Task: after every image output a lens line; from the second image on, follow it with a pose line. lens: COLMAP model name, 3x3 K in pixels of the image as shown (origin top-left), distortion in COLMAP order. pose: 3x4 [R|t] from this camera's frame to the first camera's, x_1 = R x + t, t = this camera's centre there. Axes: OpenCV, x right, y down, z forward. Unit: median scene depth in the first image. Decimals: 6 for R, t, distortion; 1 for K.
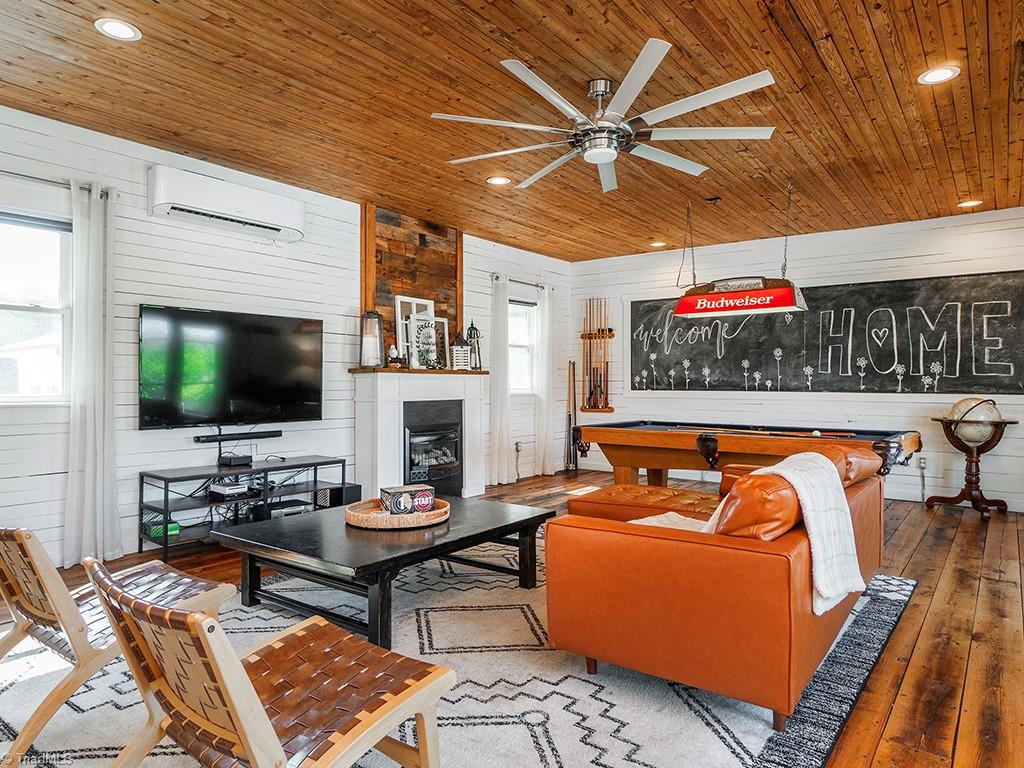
lens RADIAL K [[656.0, 0, 509.4], [0, 656.0, 385.3], [0, 0, 1]] dist [-0.003906, -0.000804]
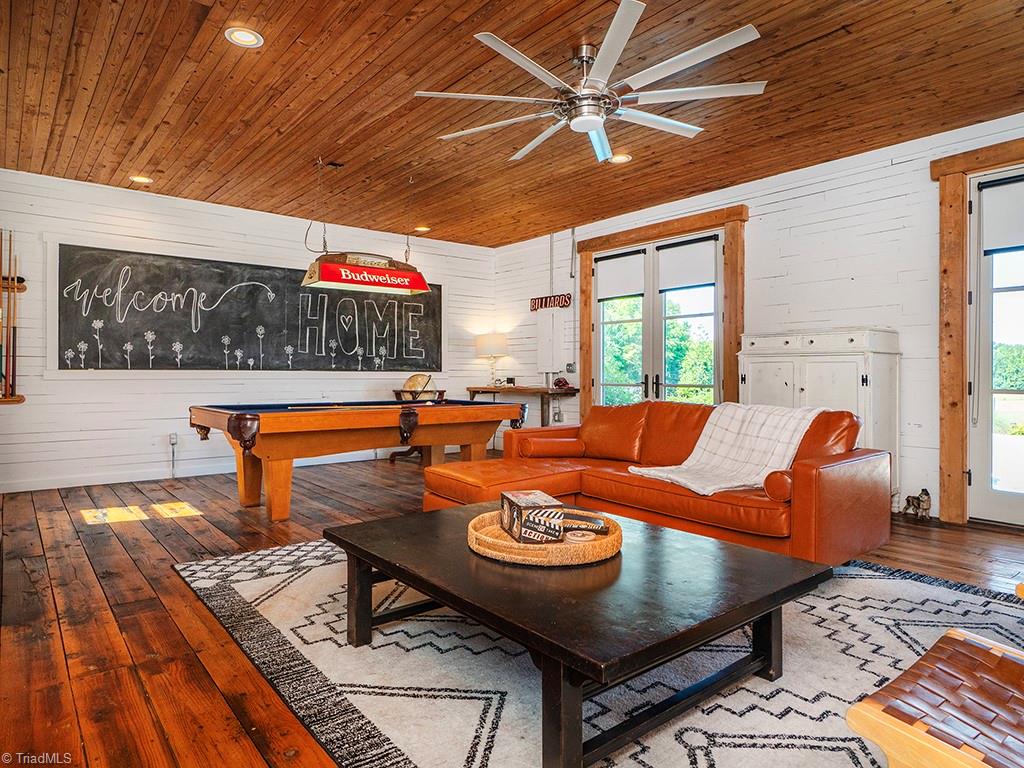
lens RADIAL K [[606.9, 0, 507.7], [0, 606.9, 376.7], [0, 0, 1]] dist [0.000347, 0.001575]
pose [[0.258782, -0.008043, 0.965902, -0.374792], [0.001413, 0.999967, 0.007948, 0.012684], [-0.965935, -0.000691, 0.258785, 0.420883]]
